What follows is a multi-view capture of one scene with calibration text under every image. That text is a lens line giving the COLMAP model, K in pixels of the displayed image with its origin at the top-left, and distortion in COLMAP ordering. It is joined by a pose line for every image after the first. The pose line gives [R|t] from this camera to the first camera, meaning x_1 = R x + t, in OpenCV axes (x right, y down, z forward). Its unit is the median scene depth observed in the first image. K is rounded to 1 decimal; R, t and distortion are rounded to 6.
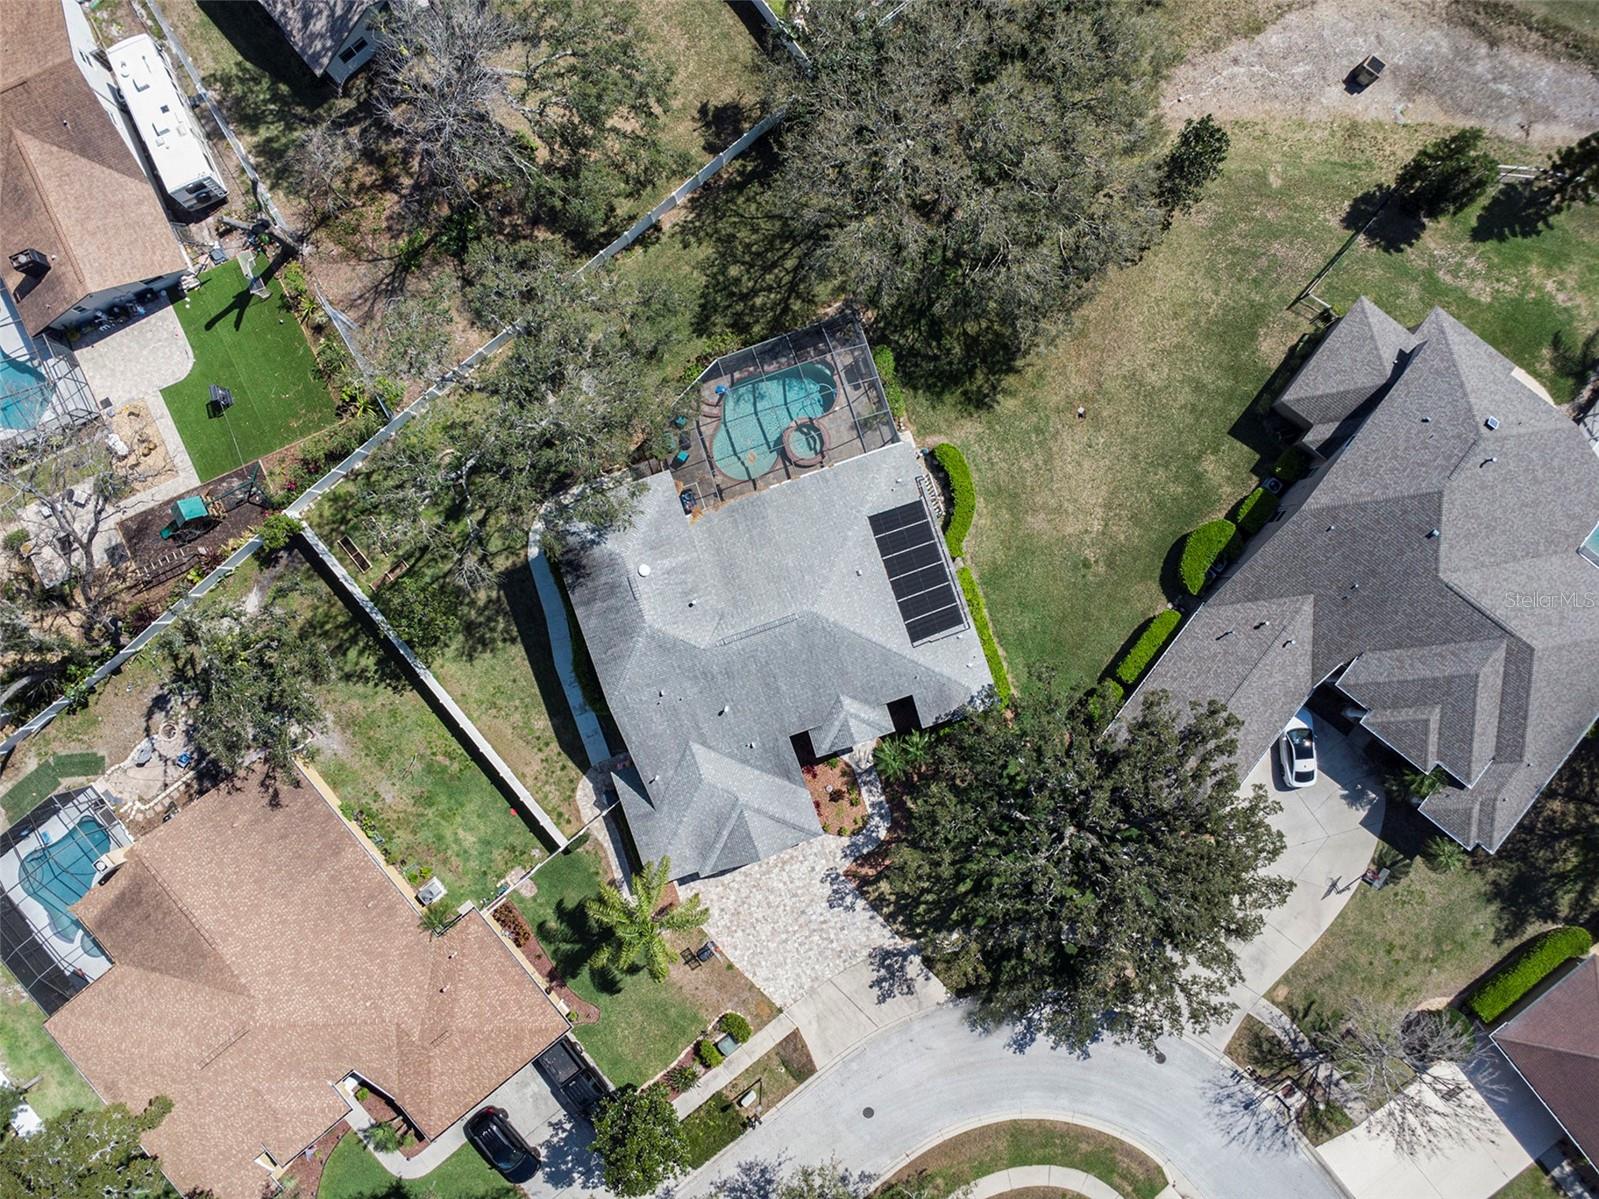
lens RADIAL K [[1147.4, 0, 803.2], [0, 1147.4, 596.2], [0, 0, 1]] dist [0.010297, -0.005878]
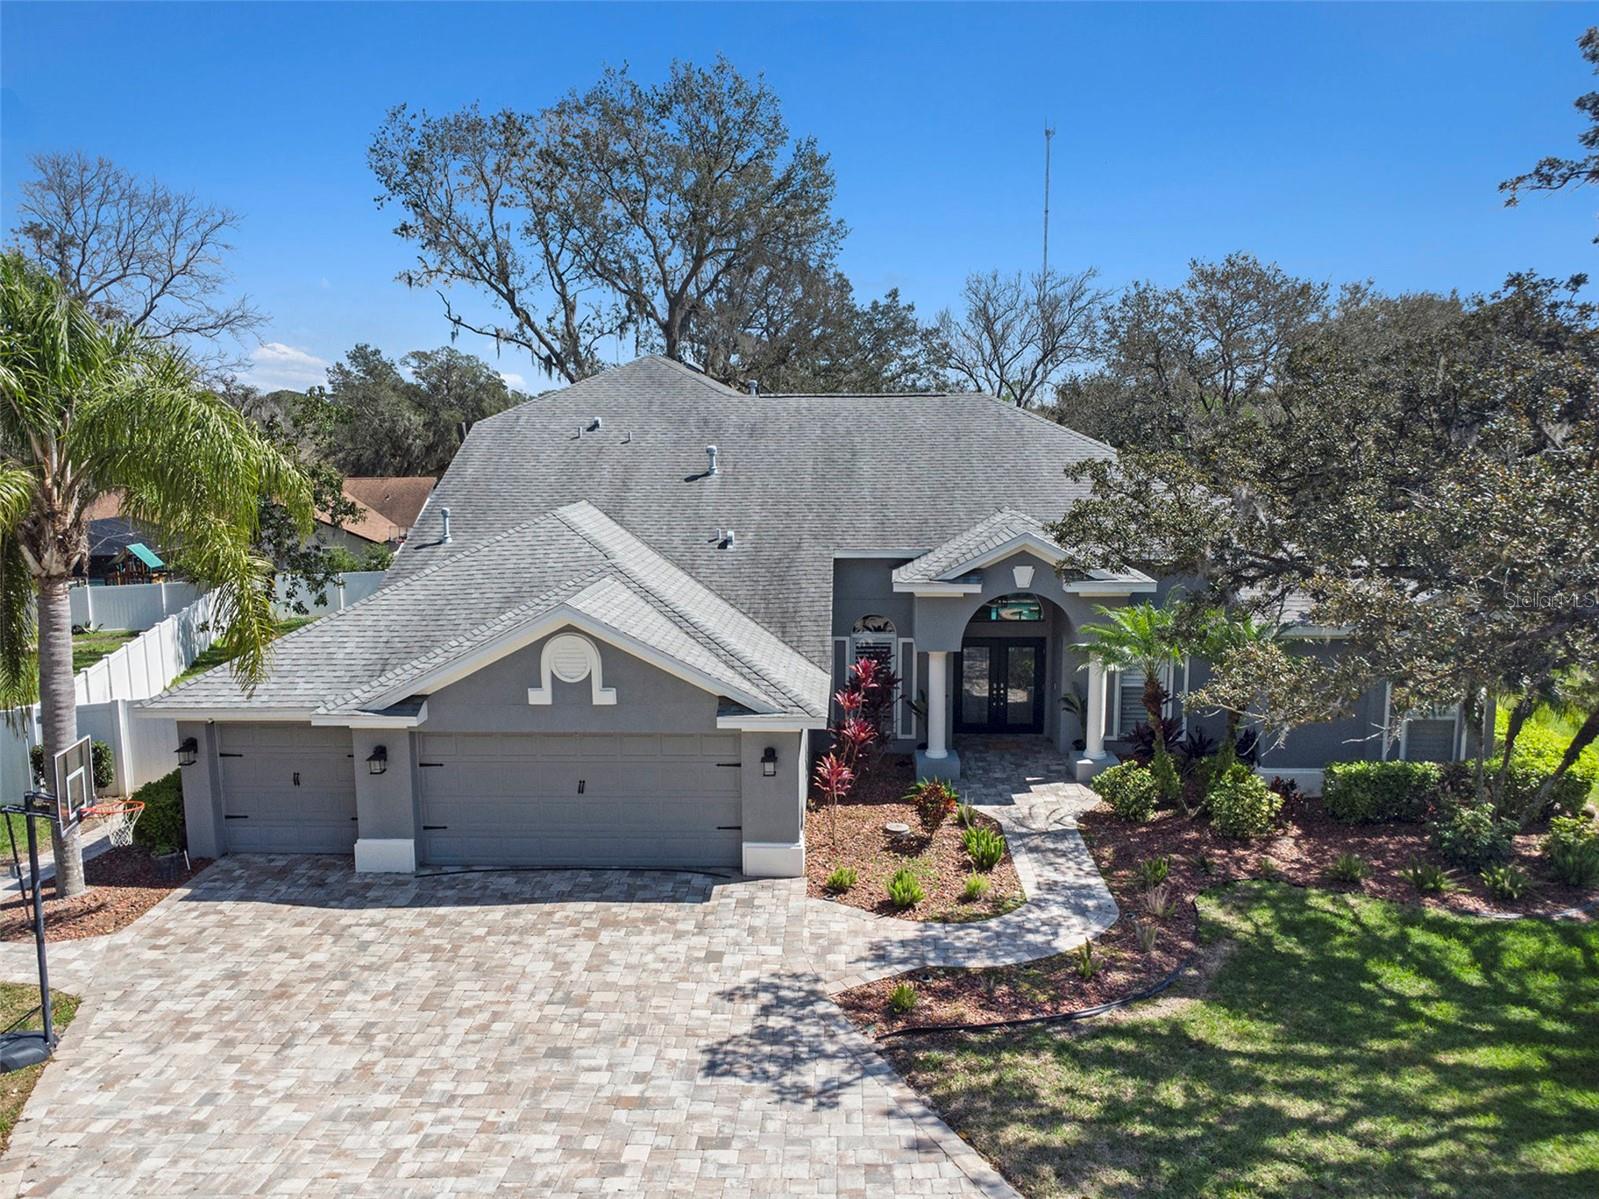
lens RADIAL K [[1157.4, 0, 796.8], [0, 1157.4, 595.7], [0, 0, 1]] dist [0.011538, -0.005864]
pose [[0.929041, 0.033510, -0.368456, 0.099377], [-0.369627, 0.127344, -0.920413, 0.420778], [0.016078, 0.991292, 0.130694, 0.908387]]
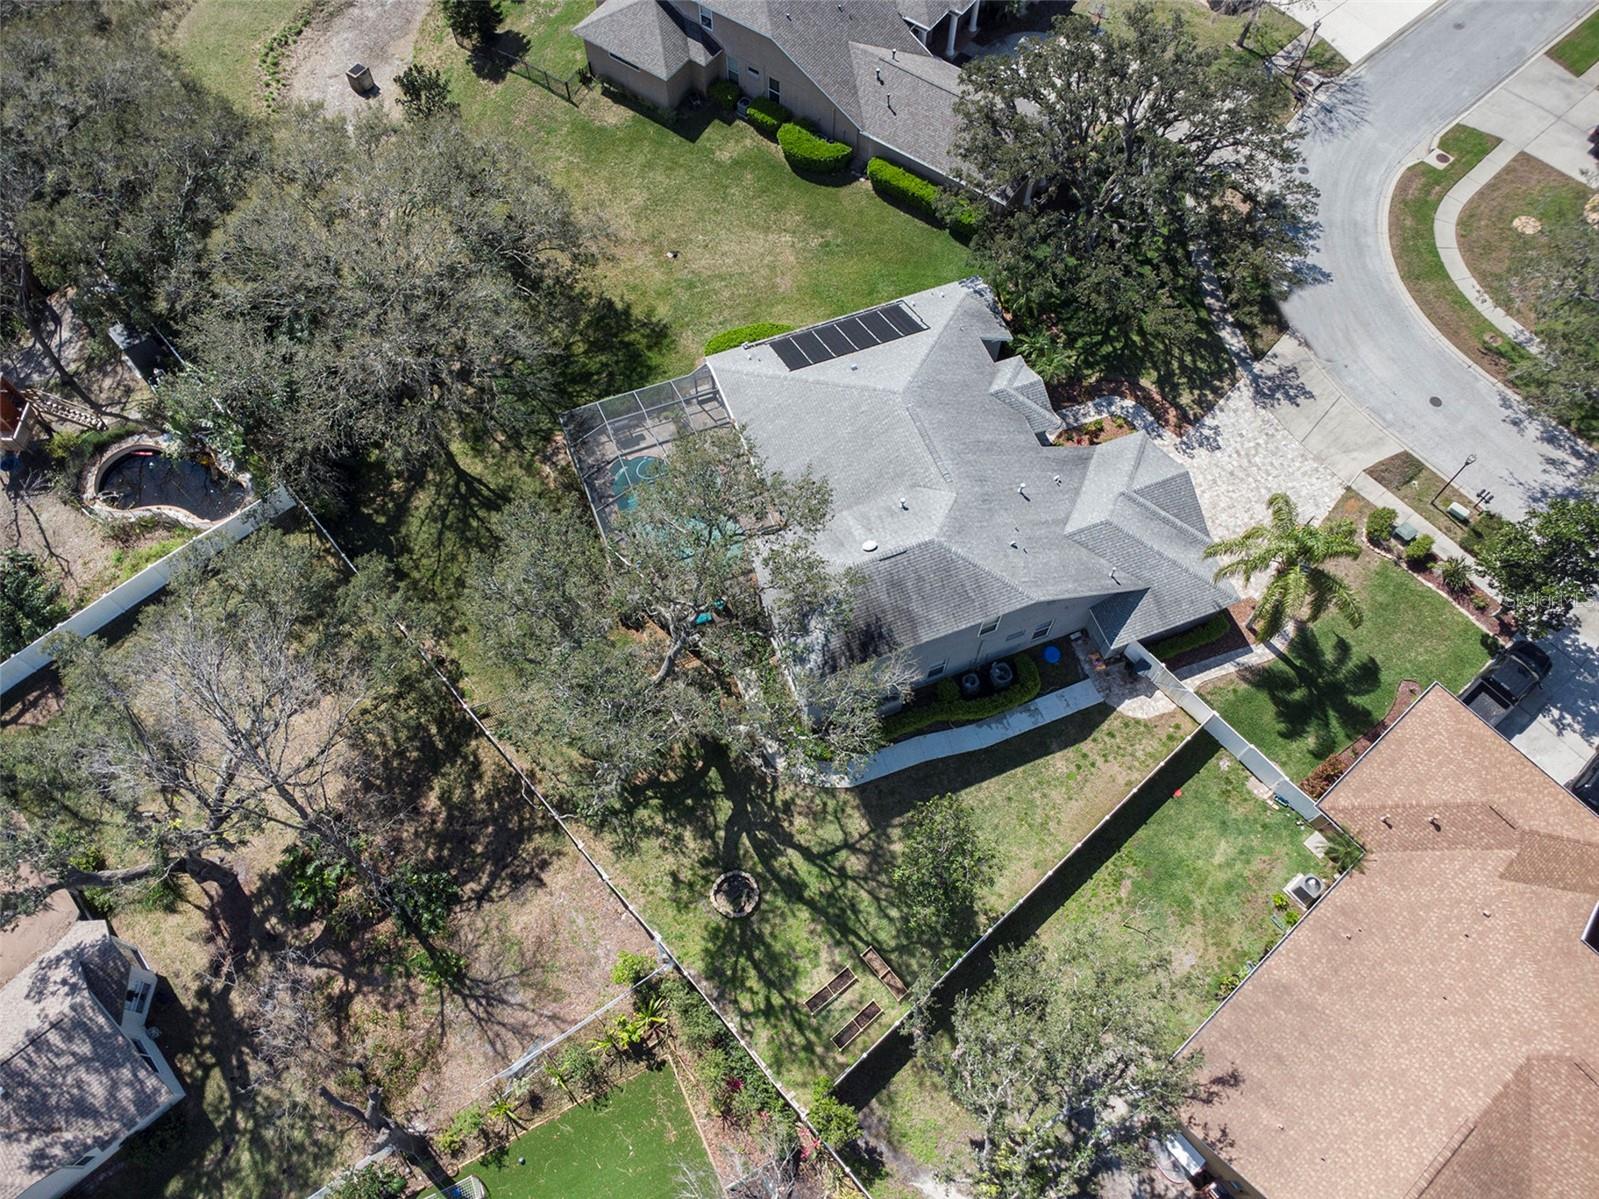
lens RADIAL K [[1147.4, 0, 803.2], [0, 1147.4, 596.2], [0, 0, 1]] dist [0.010297, -0.005878]
pose [[-0.035247, -0.897296, 0.440019, -0.465781], [0.999379, -0.031564, 0.015688, -0.072614], [-0.000188, 0.440299, 0.897851, 0.244326]]
